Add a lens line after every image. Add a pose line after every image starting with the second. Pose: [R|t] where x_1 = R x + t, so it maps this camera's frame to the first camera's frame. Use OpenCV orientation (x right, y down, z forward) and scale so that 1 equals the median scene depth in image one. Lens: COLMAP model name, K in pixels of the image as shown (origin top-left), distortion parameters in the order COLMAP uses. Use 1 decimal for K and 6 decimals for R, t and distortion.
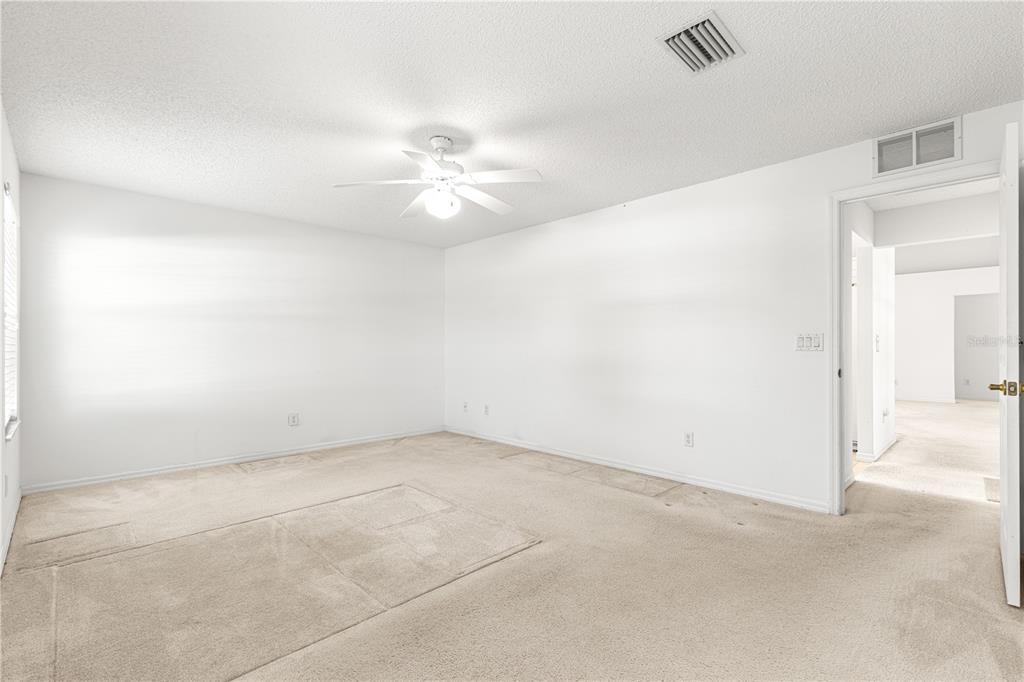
lens RADIAL K [[466.4, 0, 518.5], [0, 466.4, 341.0], [0, 0, 1]] dist [0.005247, -0.001284]
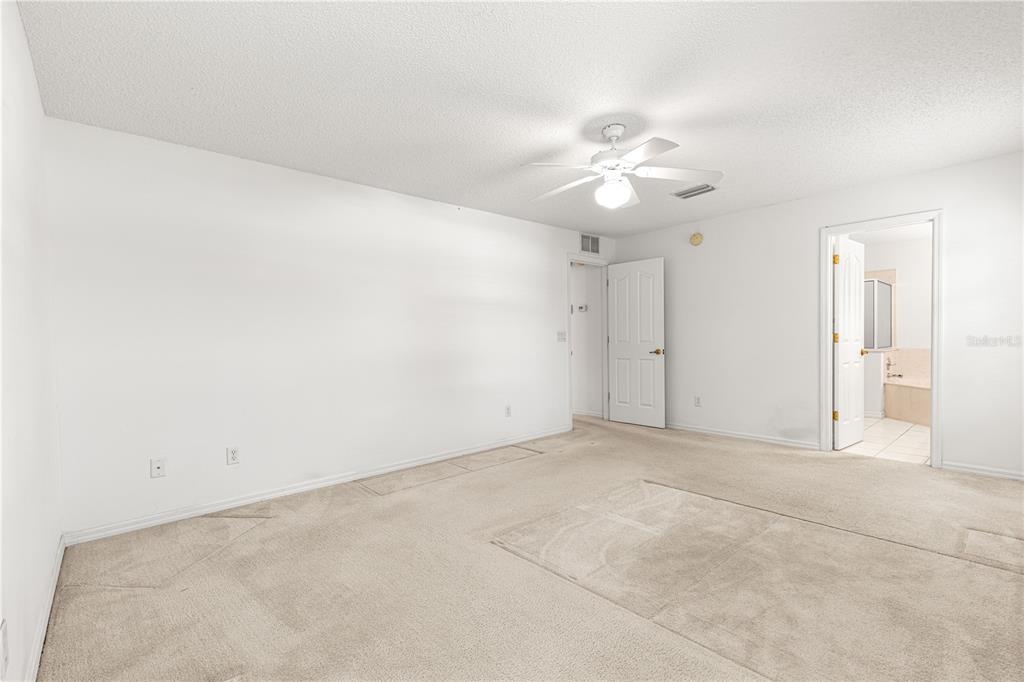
lens RADIAL K [[466.4, 0, 508.8], [0, 466.4, 345.8], [0, 0, 1]] dist [0.005247, -0.001284]
pose [[0.037517, -0.012933, 0.999212, -1.142048], [0.009281, 0.999878, 0.012593, 0.015266], [-0.999253, 0.008802, 0.037633, 1.161275]]
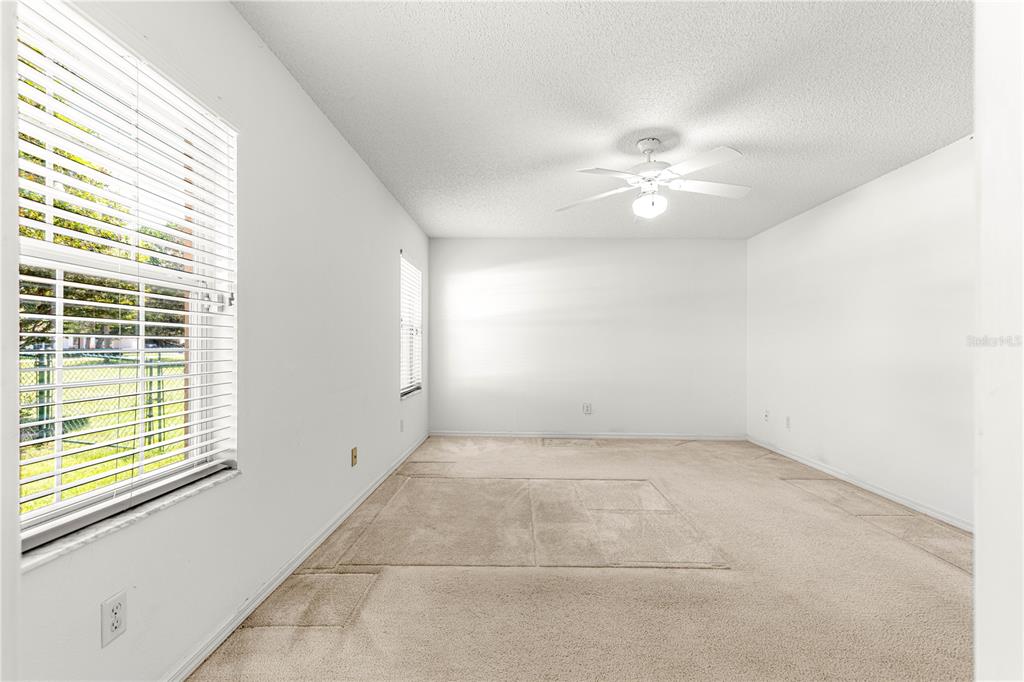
lens RADIAL K [[466.4, 0, 508.9], [0, 466.4, 338.9], [0, 0, 1]] dist [0.005247, -0.001284]
pose [[0.696855, -0.005206, -0.717193, 0.336277], [0.000825, 0.999979, -0.006457, 0.002942], [0.717211, 0.003908, 0.696845, 0.077146]]
